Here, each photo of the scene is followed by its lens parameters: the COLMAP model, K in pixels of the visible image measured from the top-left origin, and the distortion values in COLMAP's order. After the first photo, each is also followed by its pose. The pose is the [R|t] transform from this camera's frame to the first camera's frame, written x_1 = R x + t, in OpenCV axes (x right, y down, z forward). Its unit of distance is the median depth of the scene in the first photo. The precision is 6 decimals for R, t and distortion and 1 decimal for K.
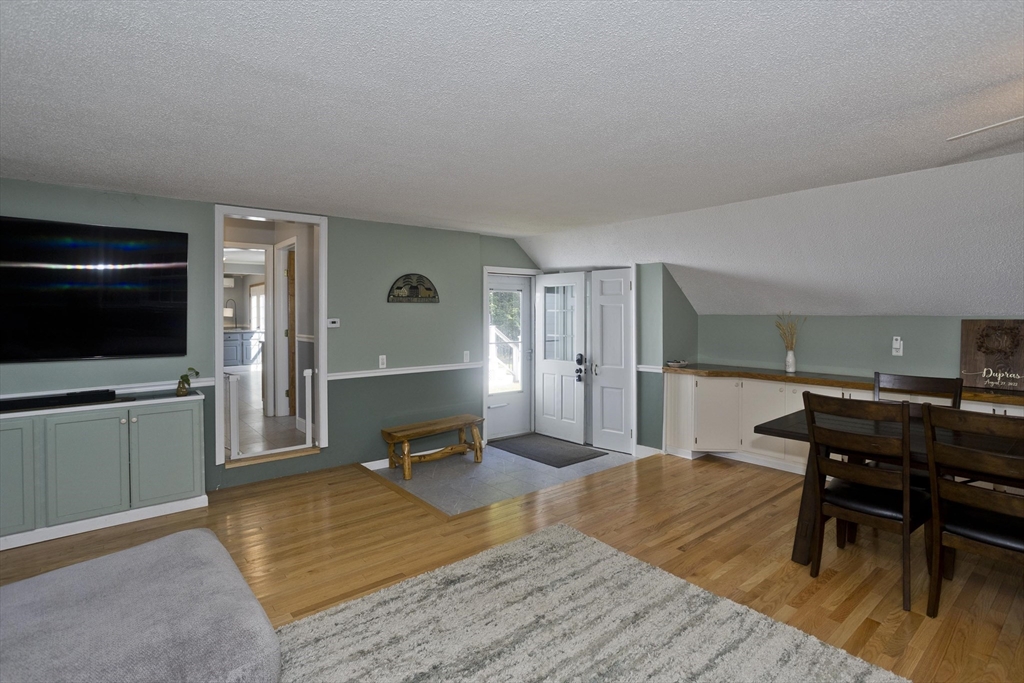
lens RADIAL K [[509.5, 0, 504.0], [0, 509.5, 316.5], [0, 0, 1]] dist [-0.004605, 0.000087]
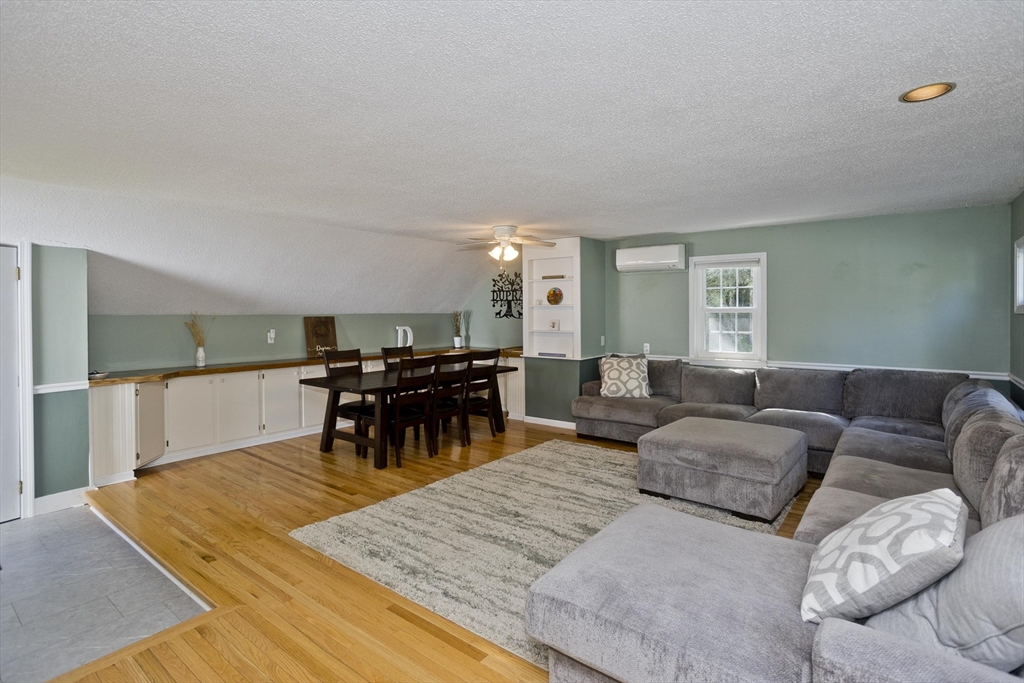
lens RADIAL K [[509.5, 0, 504.0], [0, 509.5, 316.5], [0, 0, 1]] dist [-0.004605, 0.000087]
pose [[-0.211935, -0.004368, 0.977274, -0.807293], [0.008999, 0.999939, 0.006421, -0.000307], [-0.977242, 0.010155, -0.211882, 0.724822]]
